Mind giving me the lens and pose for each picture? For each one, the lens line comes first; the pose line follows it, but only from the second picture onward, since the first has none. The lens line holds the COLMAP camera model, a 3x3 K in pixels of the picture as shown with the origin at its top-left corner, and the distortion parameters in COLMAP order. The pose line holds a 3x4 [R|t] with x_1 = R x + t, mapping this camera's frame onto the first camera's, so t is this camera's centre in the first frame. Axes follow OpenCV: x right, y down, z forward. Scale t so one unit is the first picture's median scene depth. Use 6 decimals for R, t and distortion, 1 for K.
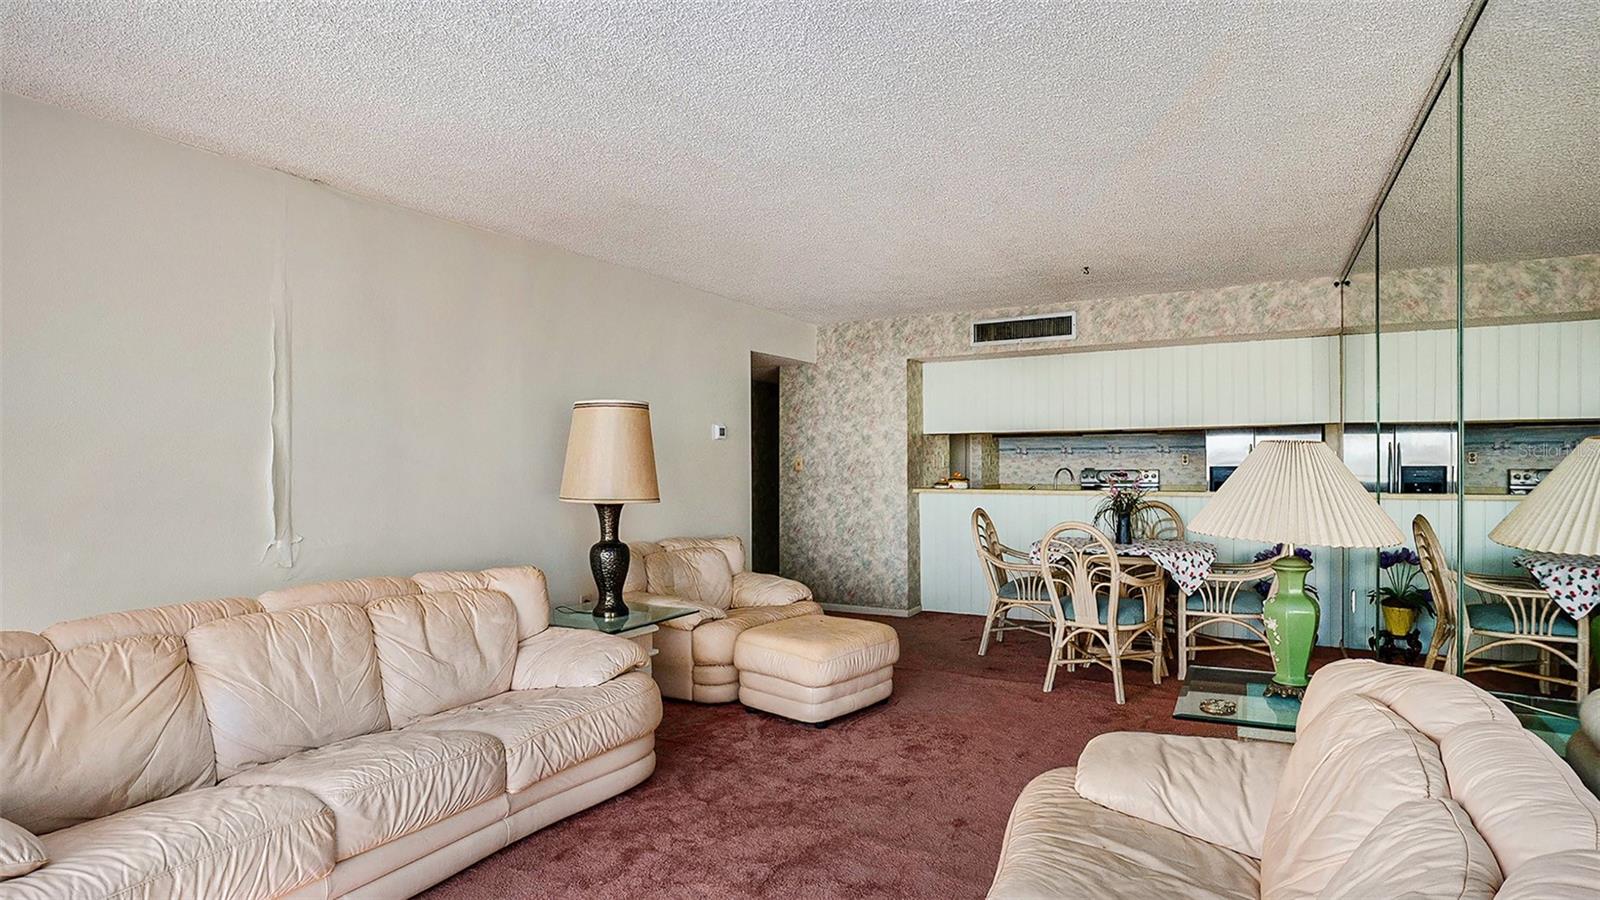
lens RADIAL K [[828.3, 0, 800.3], [0, 828.3, 450.2], [0, 0, 1]] dist [-0.014911, 0.000468]
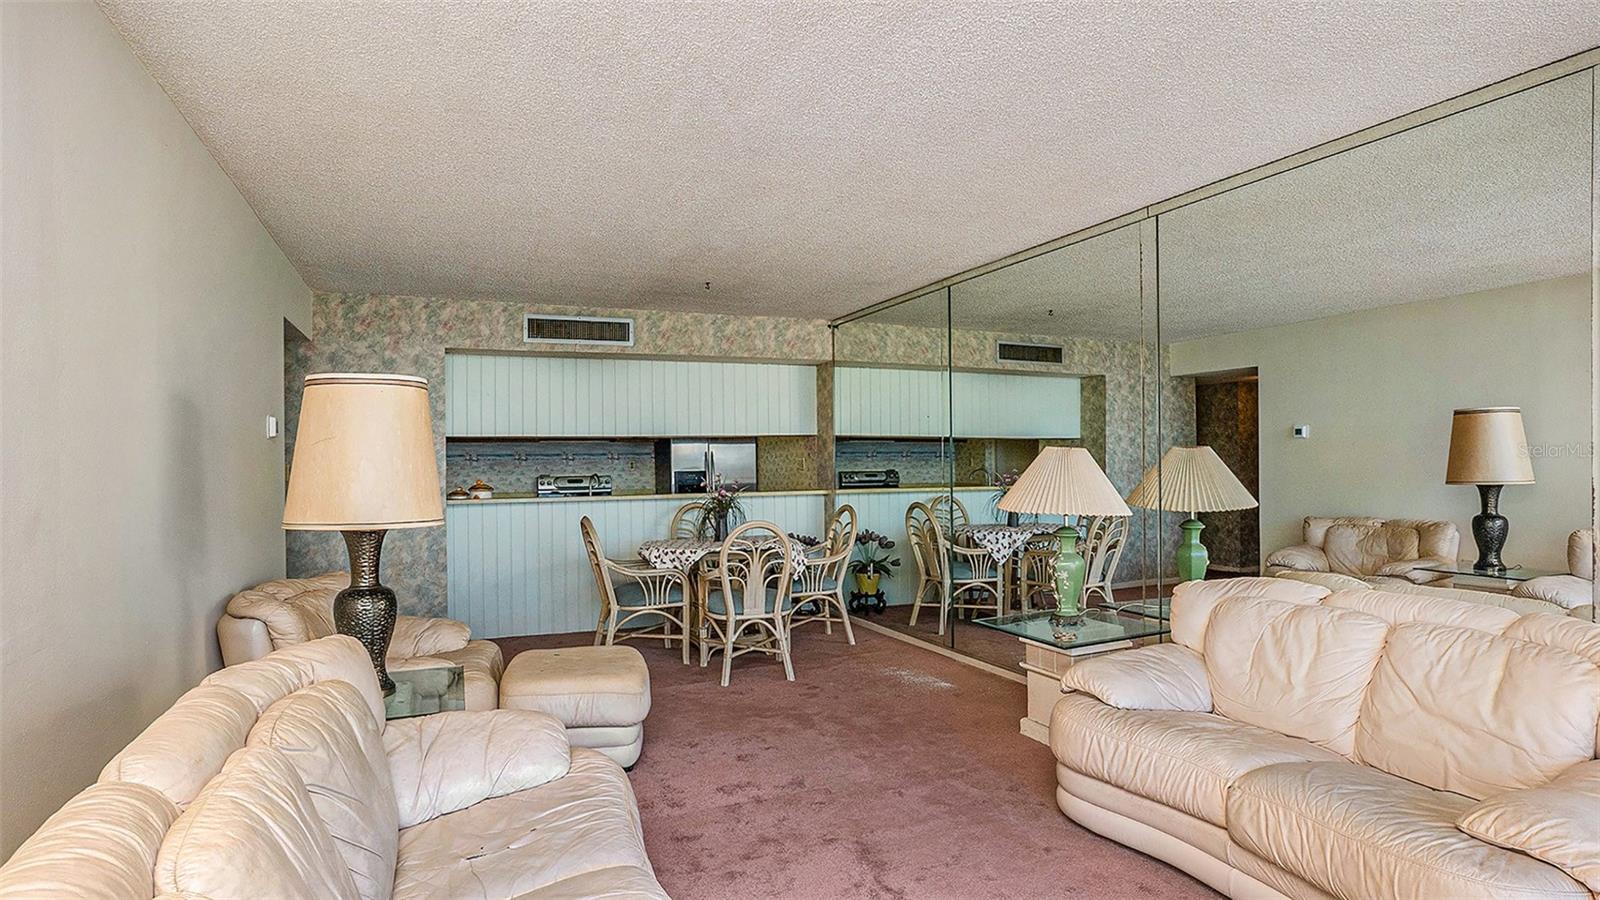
lens RADIAL K [[850.8, 0, 800.6], [0, 850.8, 457.6], [0, 0, 1]] dist [-0.001485, -0.000010]
pose [[0.624107, 0.002590, 0.781335, -0.418236], [-0.001532, 0.999997, -0.002090, 0.004828], [-0.781338, 0.000107, 0.624109, 0.218643]]
